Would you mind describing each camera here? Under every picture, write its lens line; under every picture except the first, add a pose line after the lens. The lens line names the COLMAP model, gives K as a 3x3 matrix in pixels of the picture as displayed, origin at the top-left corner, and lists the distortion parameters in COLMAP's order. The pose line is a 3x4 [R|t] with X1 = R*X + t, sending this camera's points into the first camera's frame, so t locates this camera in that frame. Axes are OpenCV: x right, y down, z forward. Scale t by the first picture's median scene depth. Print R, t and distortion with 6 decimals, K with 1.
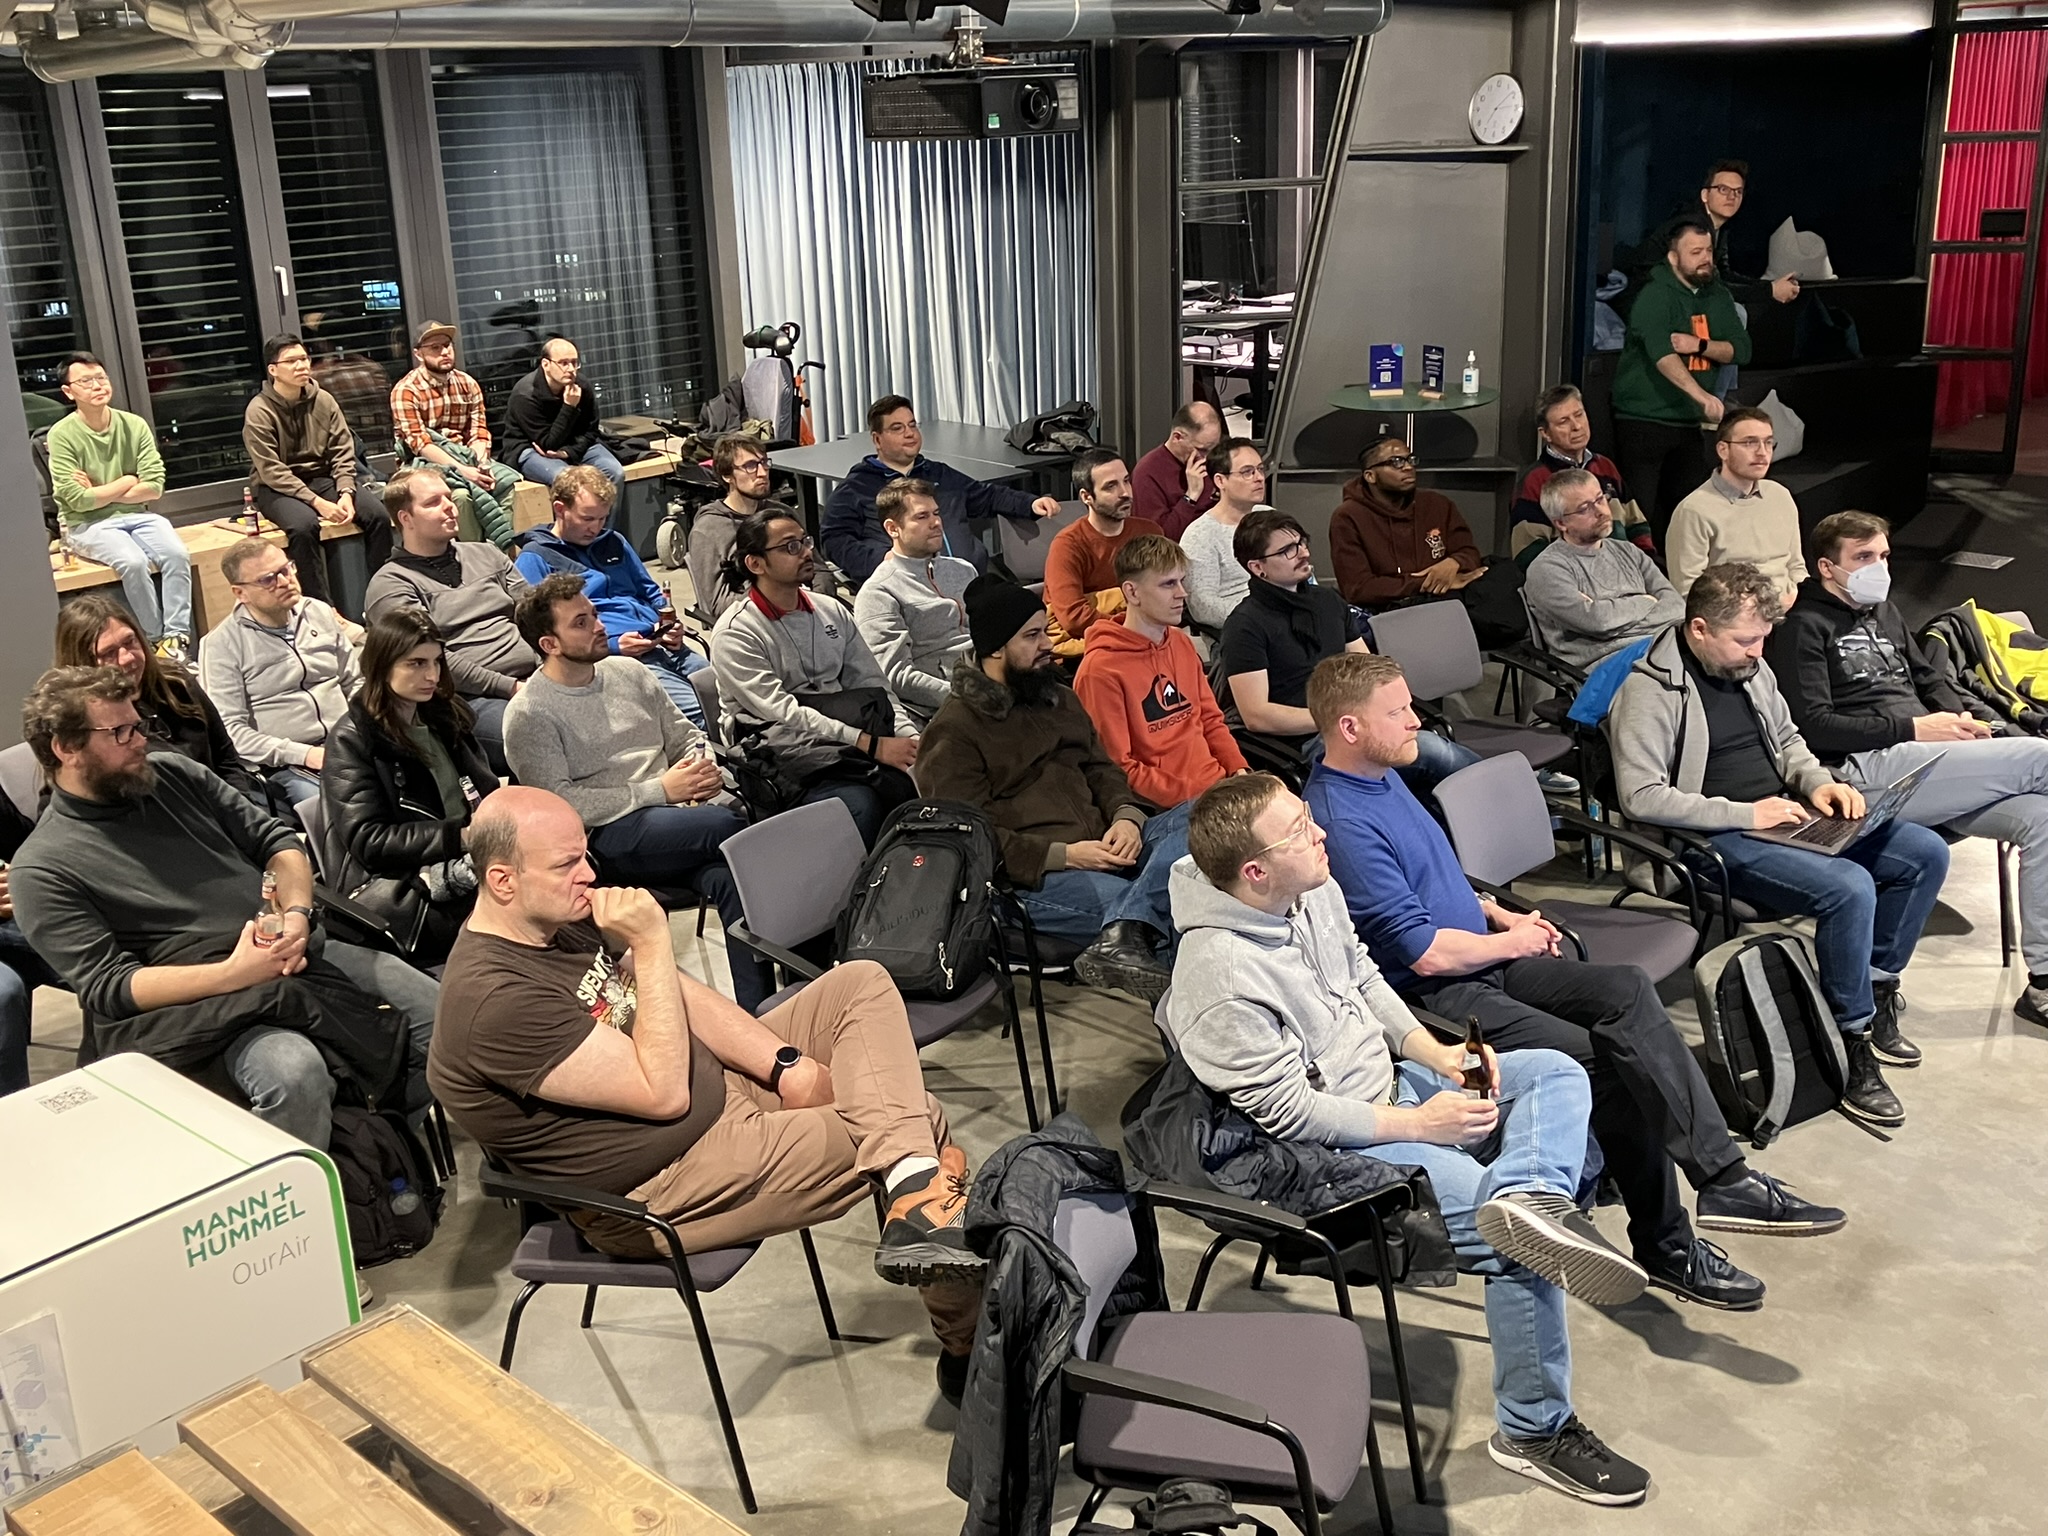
lens RADIAL K [[2072.3, 0, 1024.5], [0, 2072.3, 723.9], [0, 0, 1]] dist [0.084055, -0.276848]
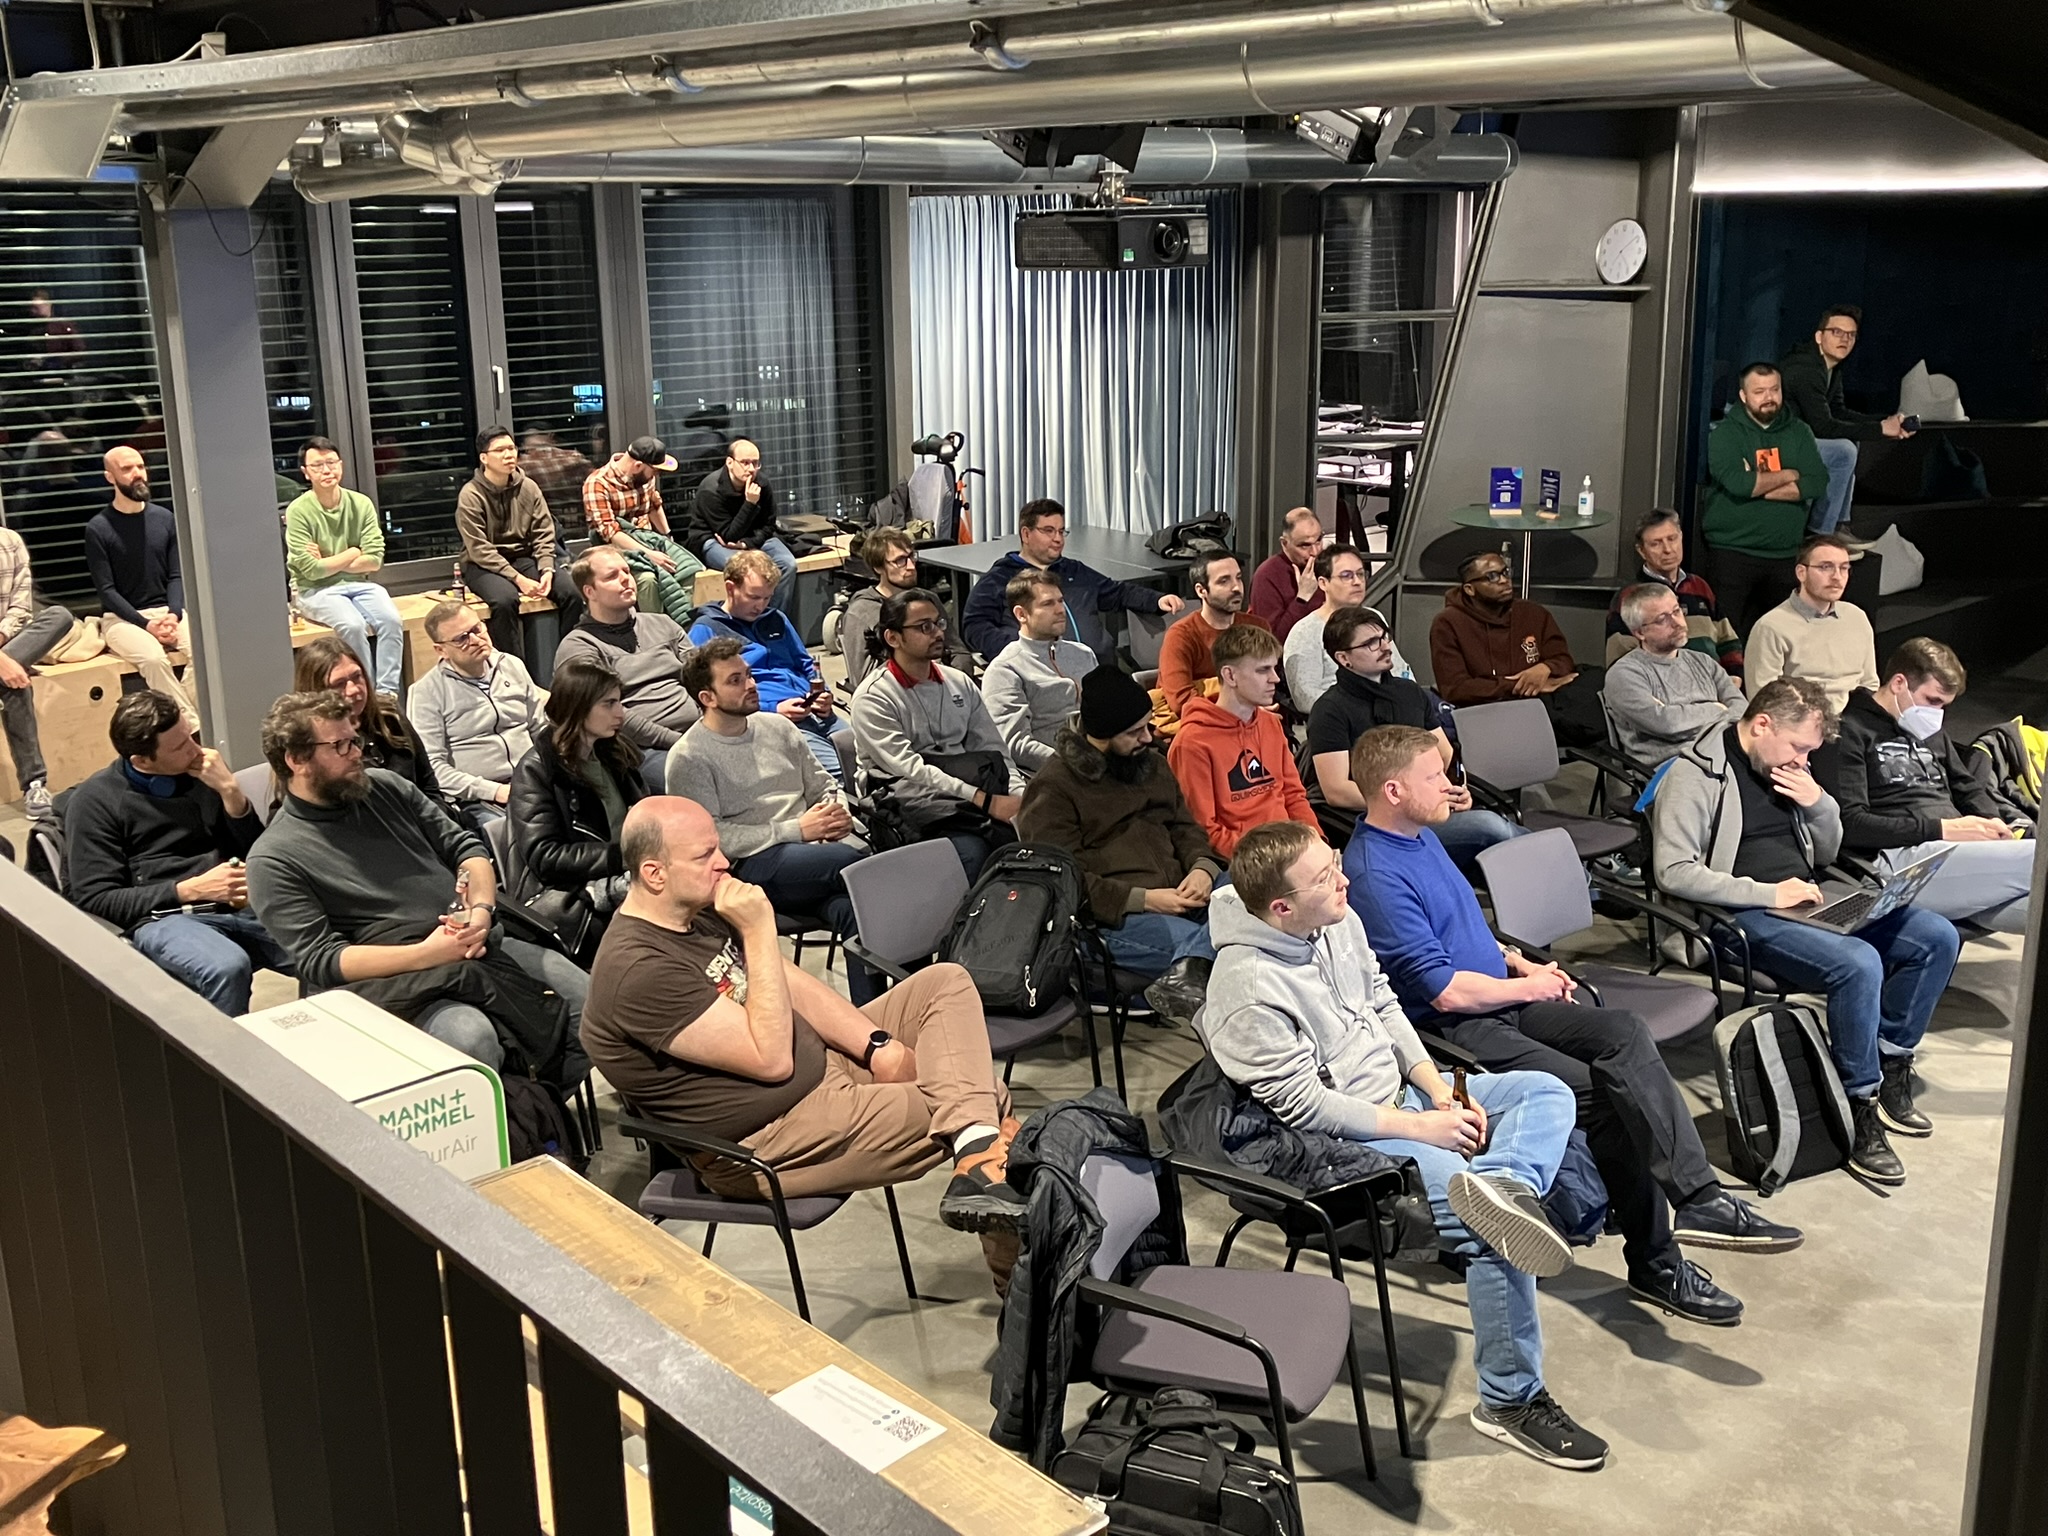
lens RADIAL K [[2072.3, 0, 1024.5], [0, 2072.3, 723.9], [0, 0, 1]] dist [0.084055, -0.276848]
pose [[0.995530, 0.042141, -0.084519, 0.040821], [-0.046759, 0.997476, -0.053426, 0.028156], [0.082054, 0.057139, 0.994989, -0.118920]]
